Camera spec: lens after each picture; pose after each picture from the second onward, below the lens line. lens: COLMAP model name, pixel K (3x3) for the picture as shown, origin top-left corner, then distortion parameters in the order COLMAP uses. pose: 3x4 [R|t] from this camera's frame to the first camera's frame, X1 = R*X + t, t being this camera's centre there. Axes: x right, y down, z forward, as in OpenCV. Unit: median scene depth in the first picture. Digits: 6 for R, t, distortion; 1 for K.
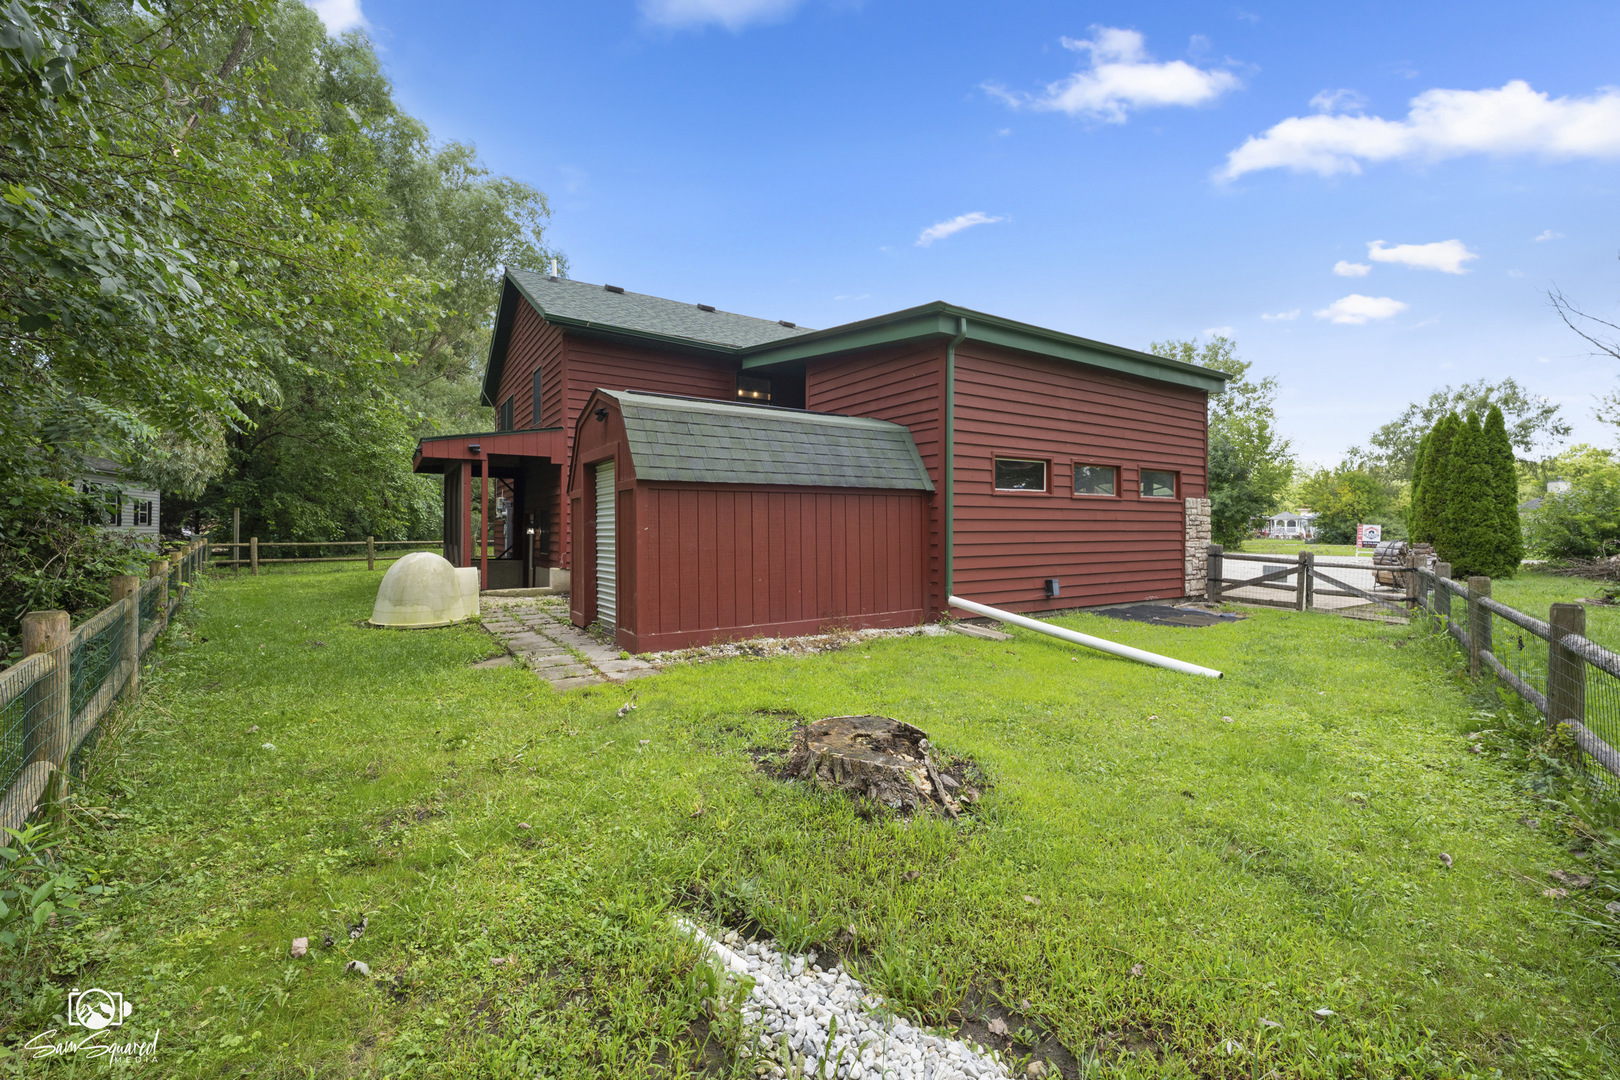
lens RADIAL K [[676.0, 0, 796.8], [0, 676.0, 533.6], [0, 0, 1]] dist [-0.012190, -0.000444]
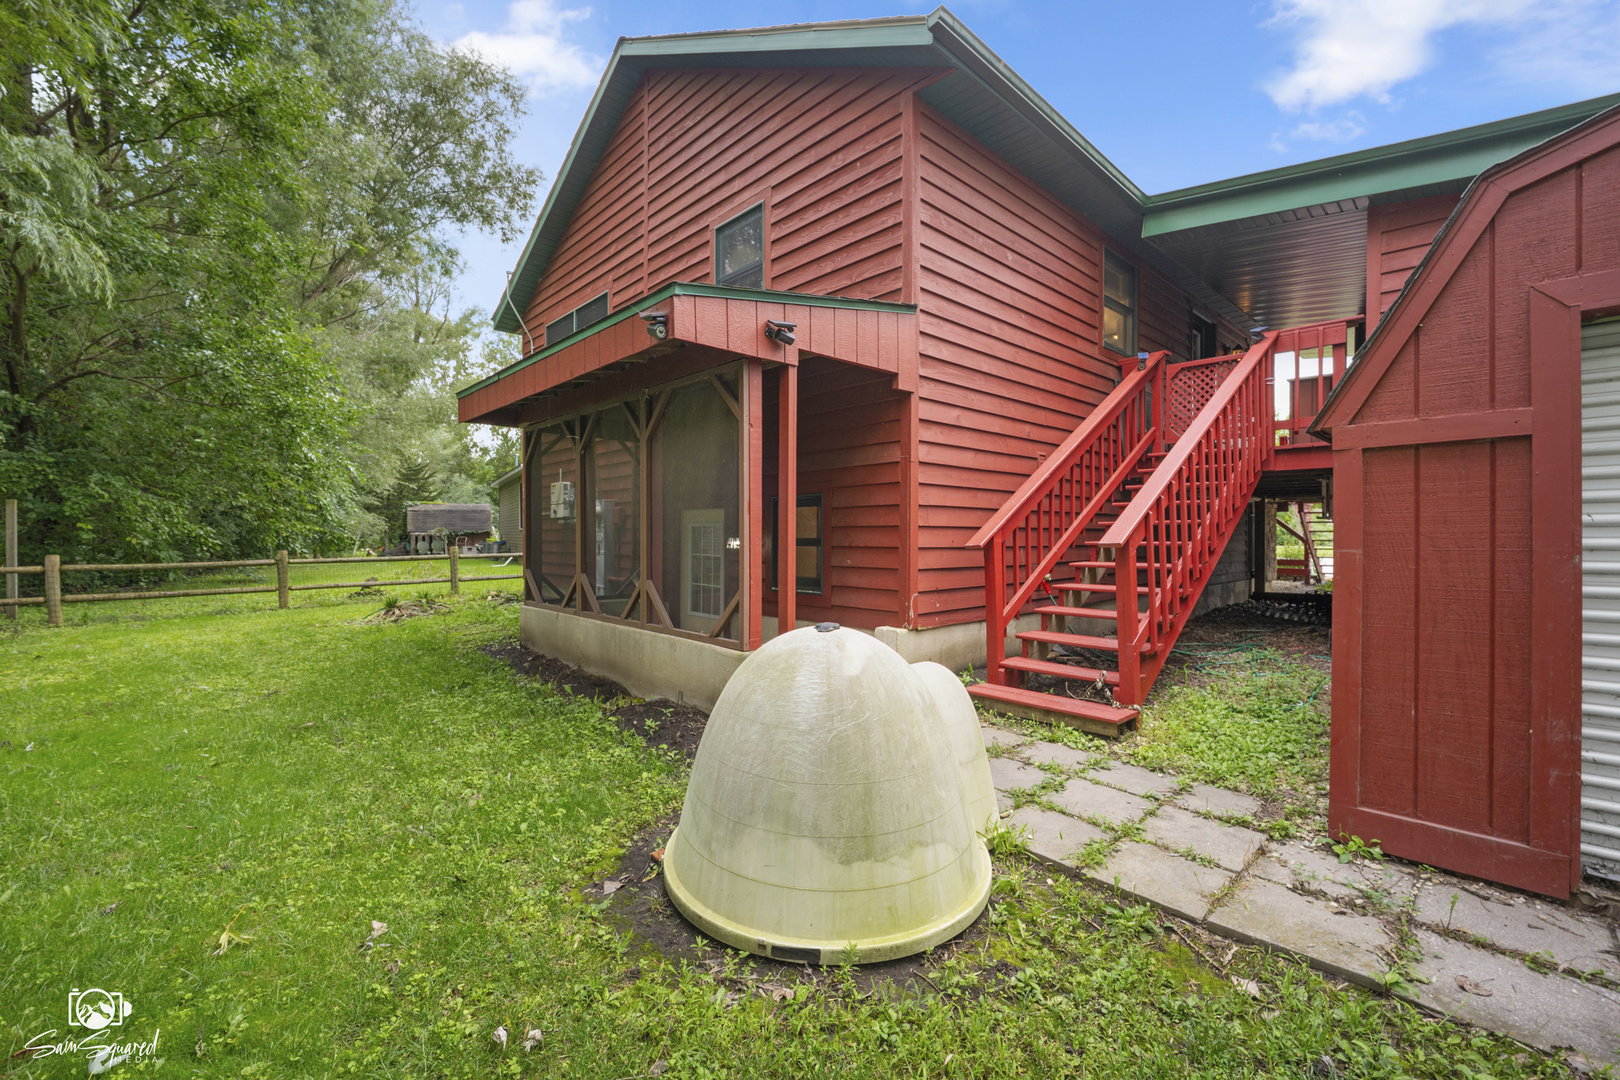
lens RADIAL K [[676.0, 0, 796.8], [0, 676.0, 533.6], [0, 0, 1]] dist [-0.012190, -0.000444]
pose [[0.983561, -0.009405, 0.180330, -0.314826], [0.009374, 0.999956, 0.001026, -0.006331], [-0.180331, 0.000681, 0.983606, 0.363632]]
